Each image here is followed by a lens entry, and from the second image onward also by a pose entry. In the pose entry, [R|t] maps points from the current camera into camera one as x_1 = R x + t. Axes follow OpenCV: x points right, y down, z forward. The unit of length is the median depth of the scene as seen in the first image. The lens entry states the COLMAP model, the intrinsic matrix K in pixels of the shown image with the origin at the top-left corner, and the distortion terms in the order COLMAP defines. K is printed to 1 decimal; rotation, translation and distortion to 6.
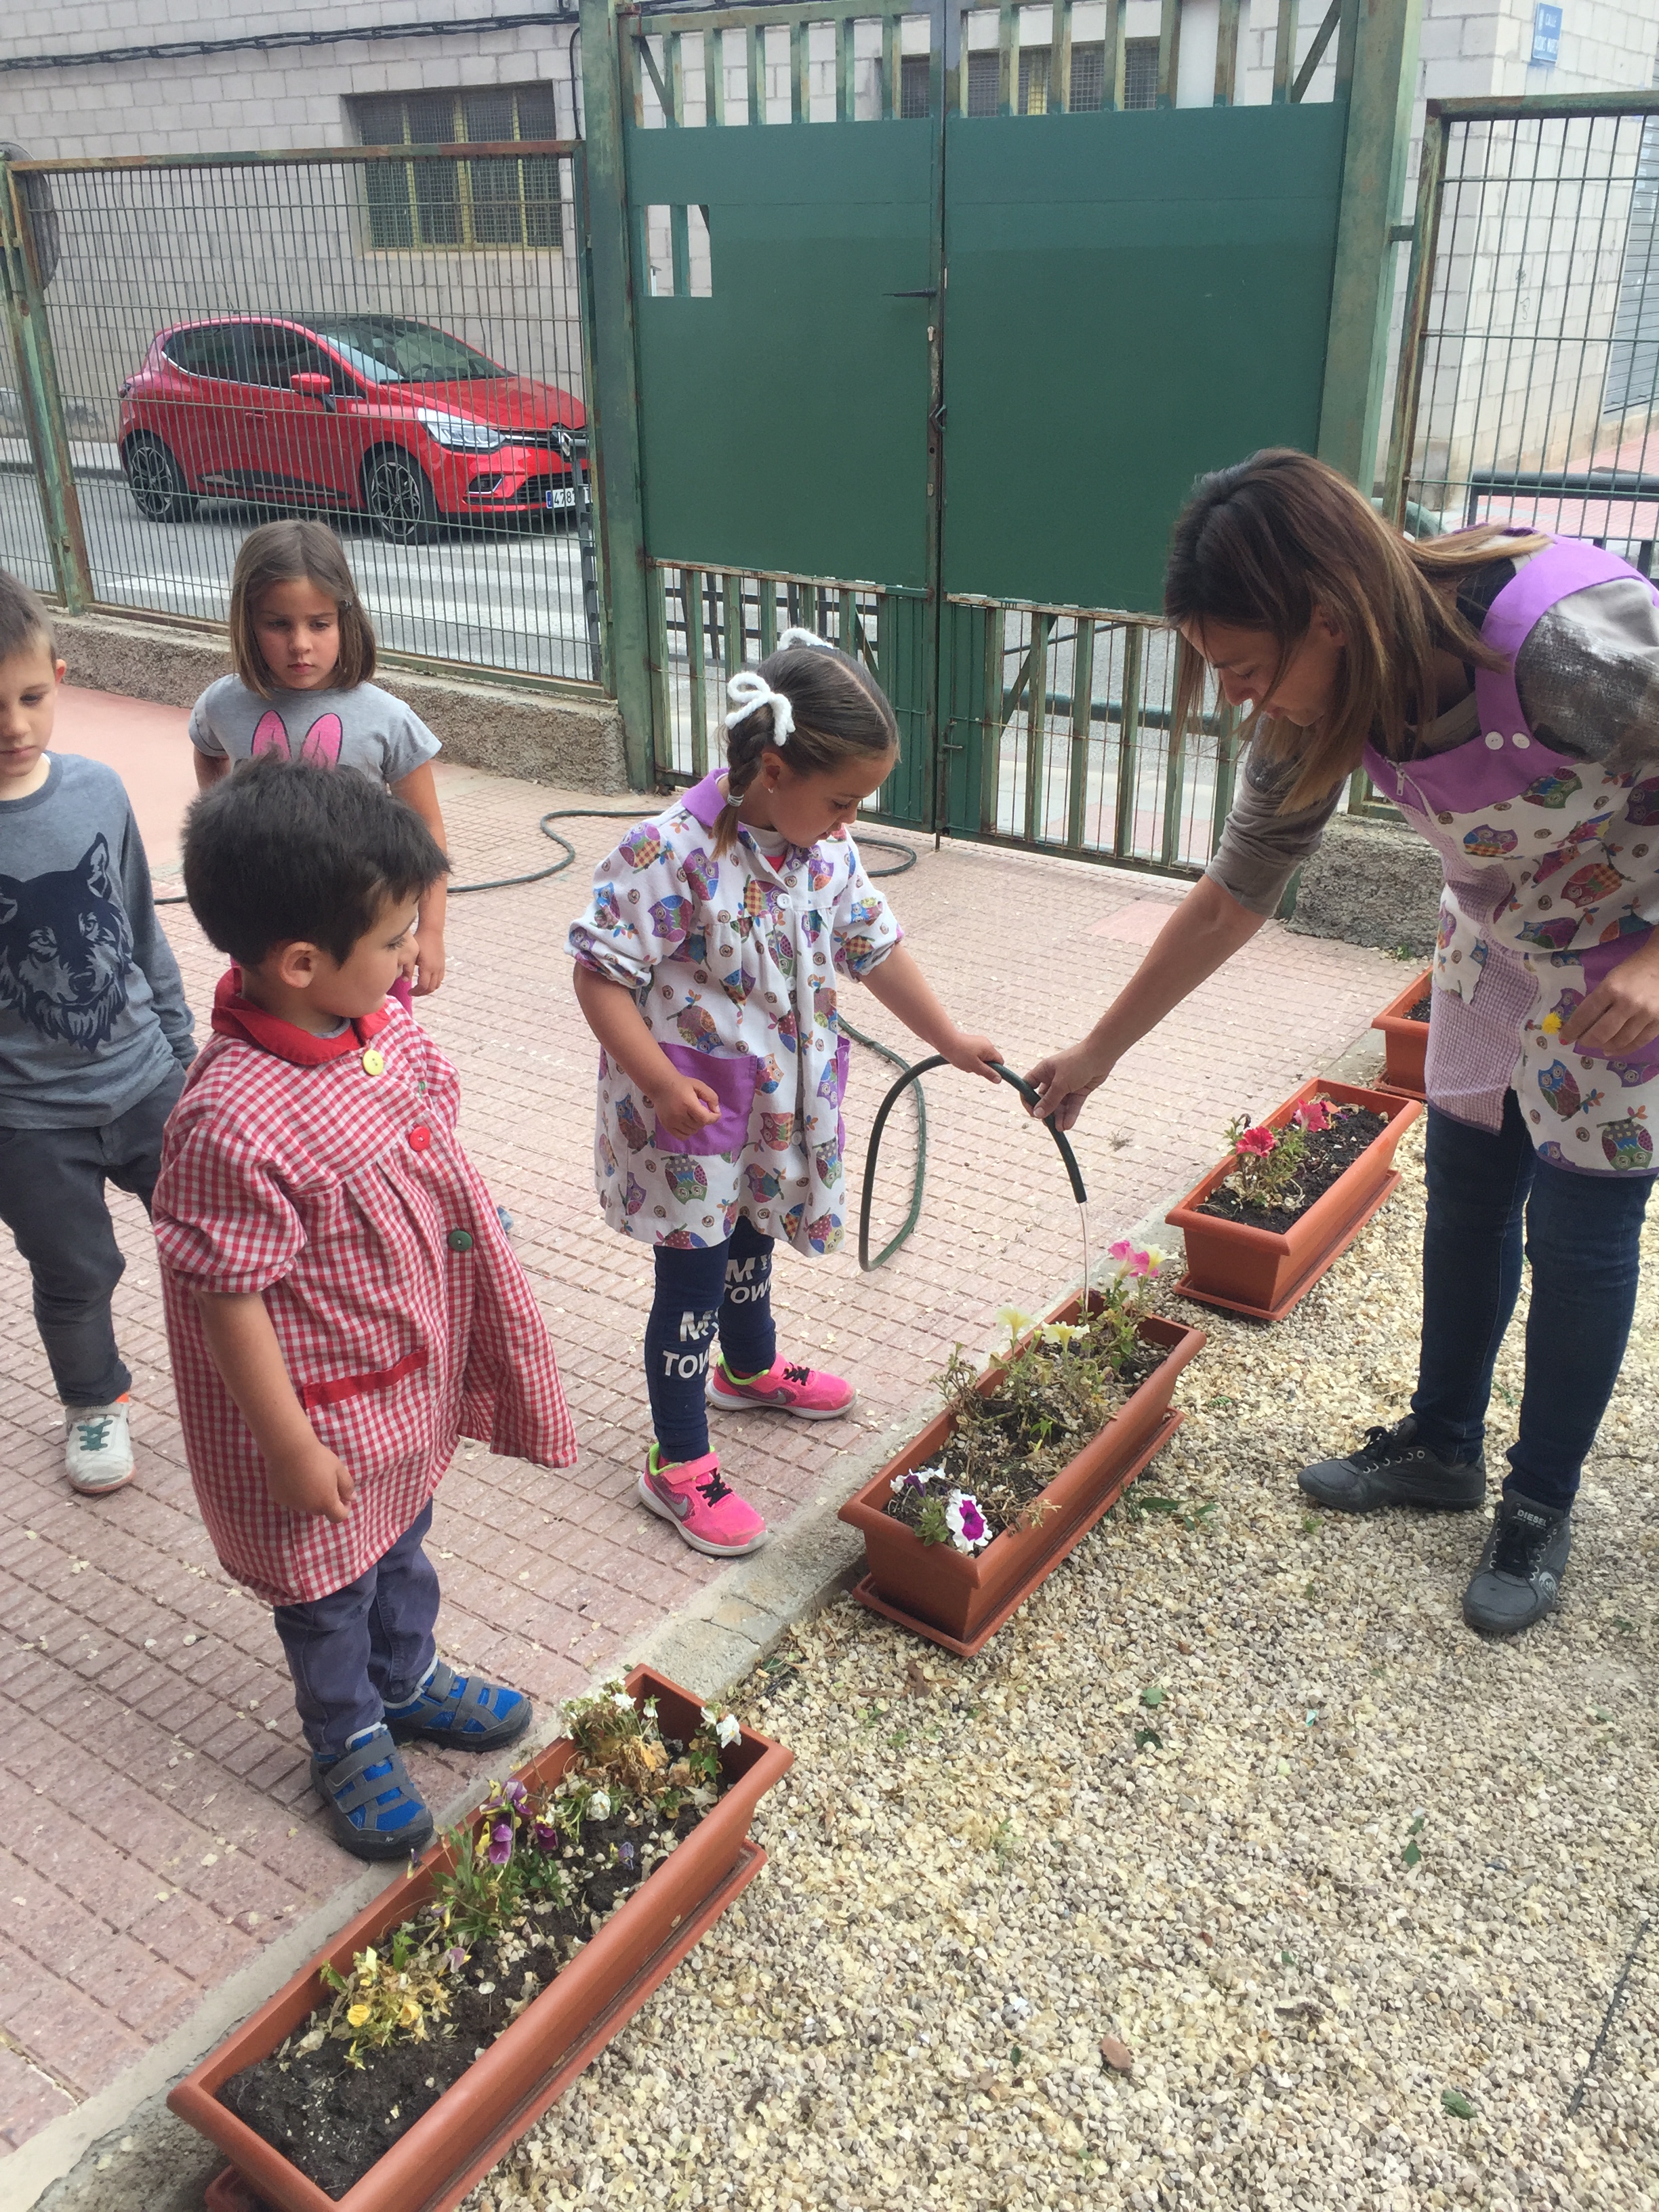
lens RADIAL K [[1856.8, 0, 829.5], [0, 1856.8, 1106.0], [0, 0, 1]] dist [0.073655, -0.010900]
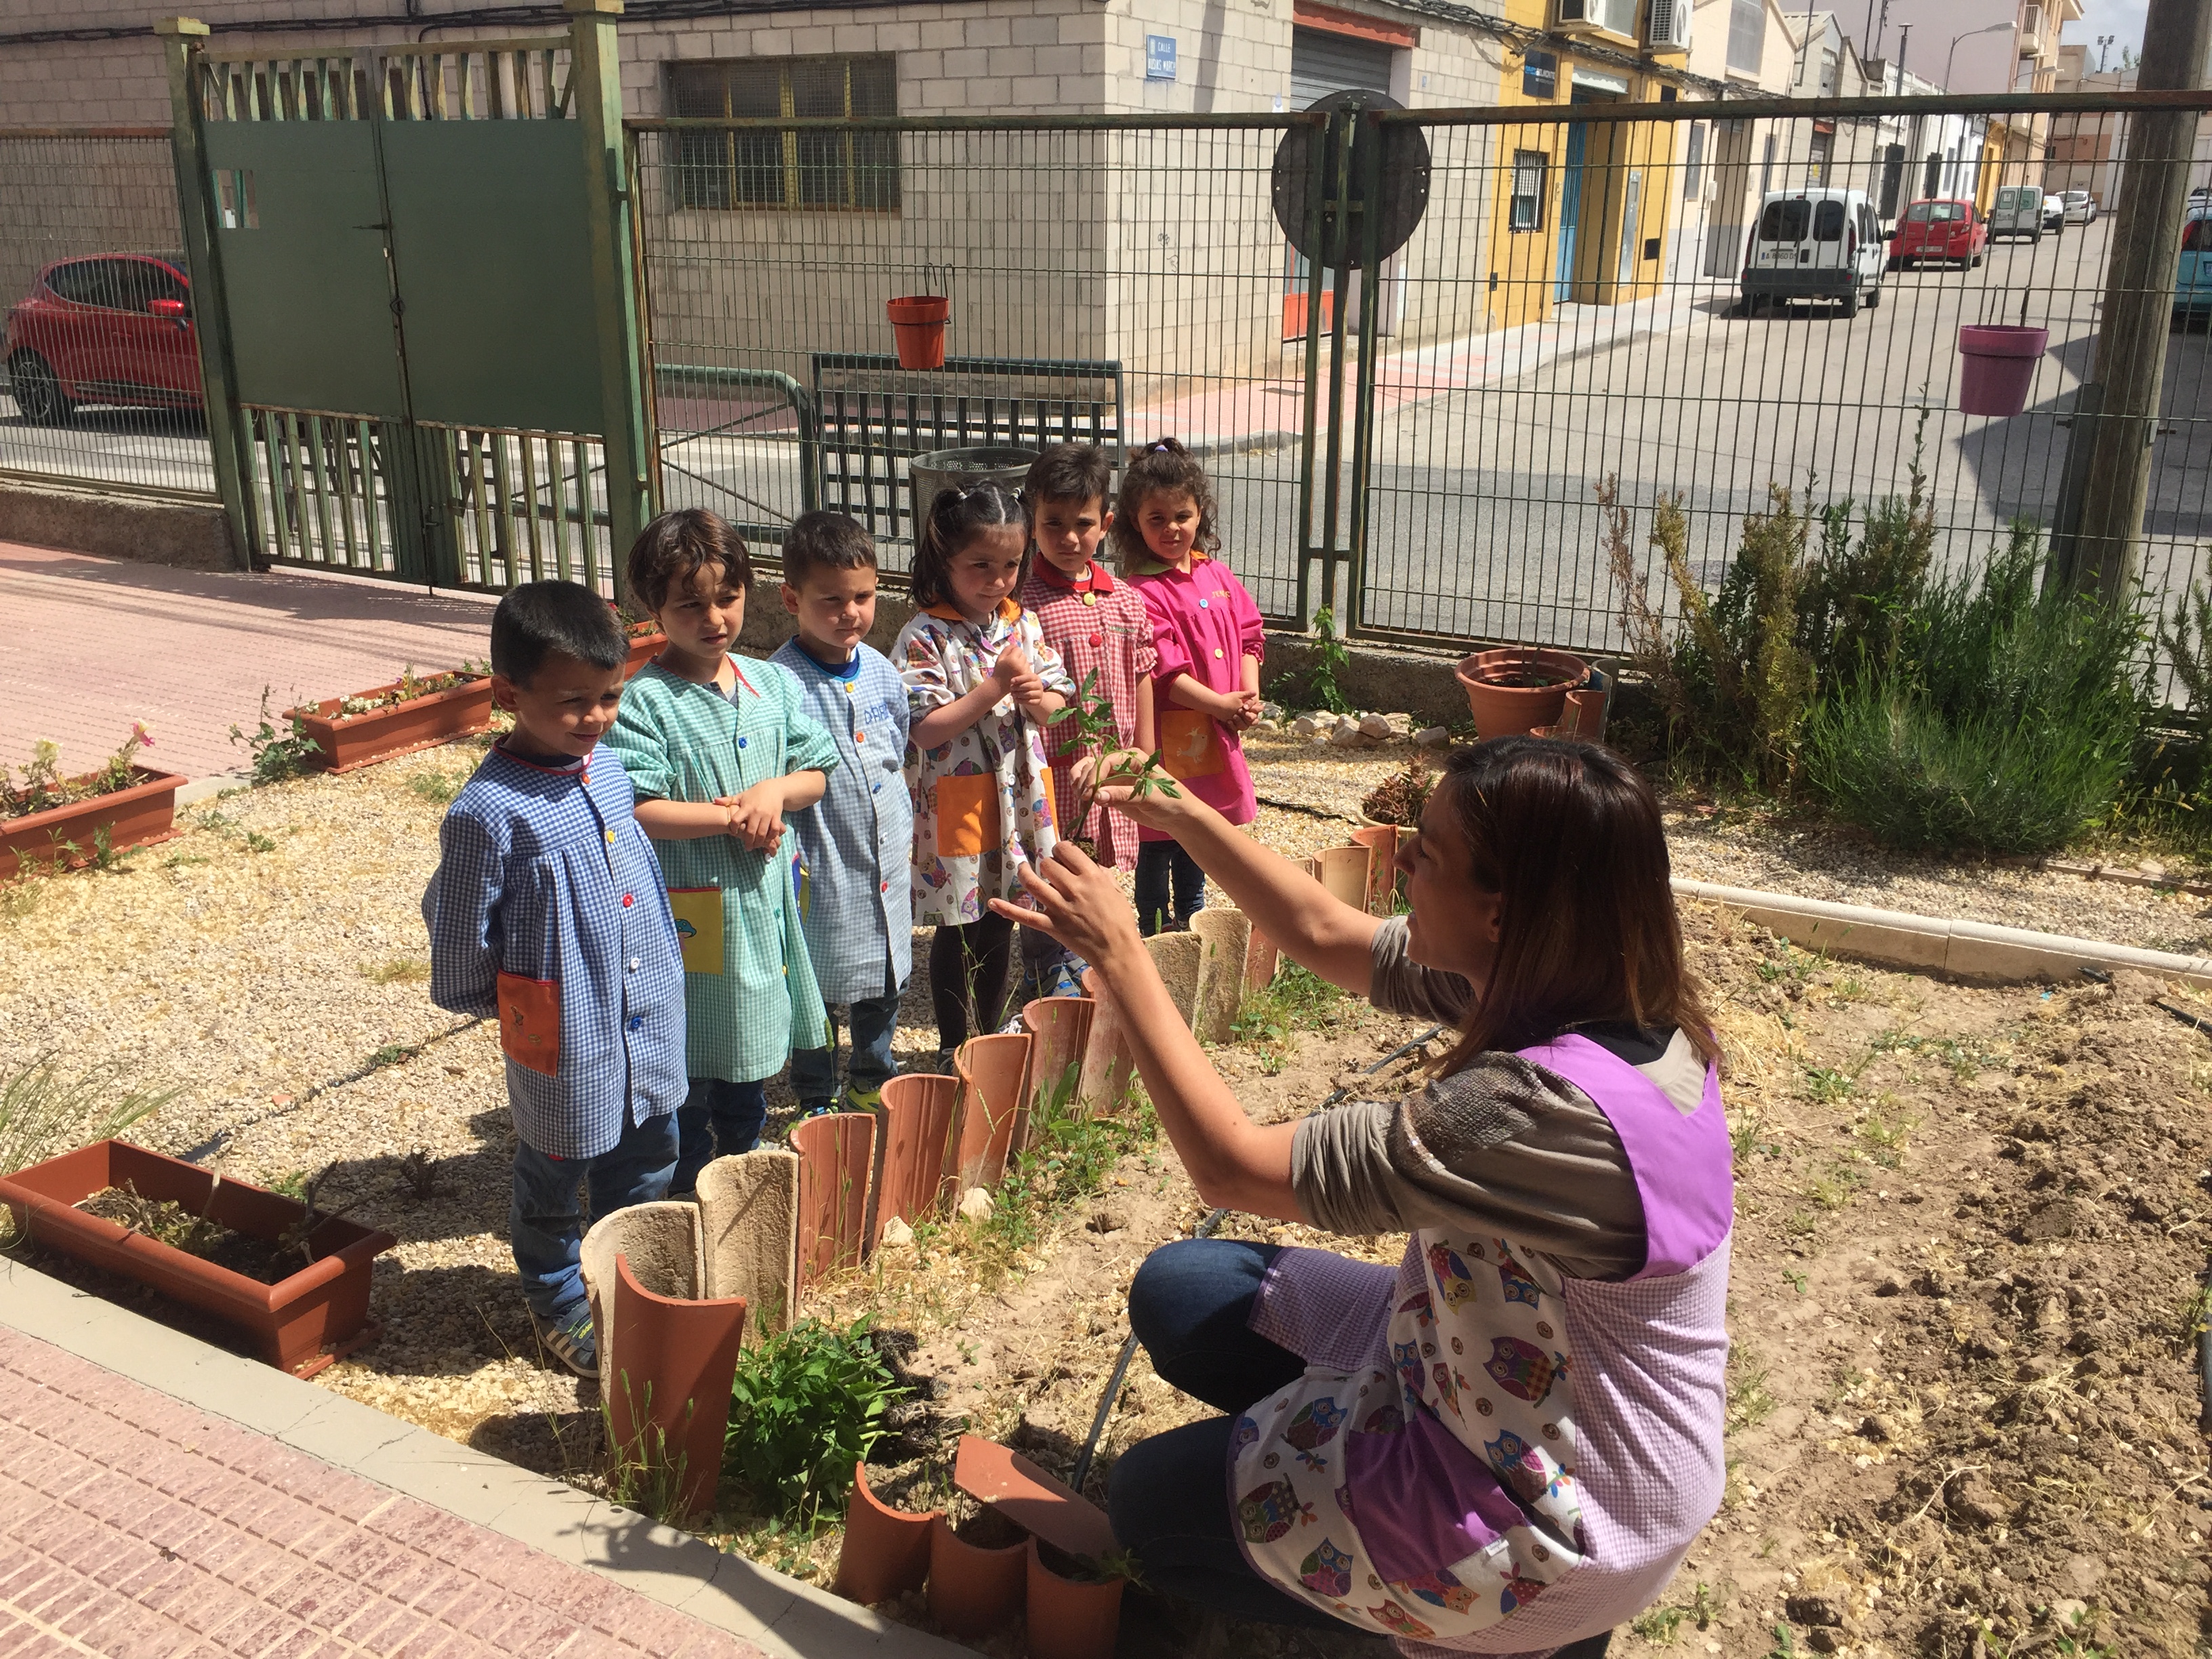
lens RADIAL K [[1860.8, 0, 1106.0], [0, 1860.8, 829.5], [0, 0, 1]] dist [0.066461, 0.008050]
pose [[0.993841, -0.022224, 0.108568, 0.219582], [0.034341, 0.993221, -0.111049, 0.115929], [-0.105364, 0.114094, 0.987867, -0.245083]]
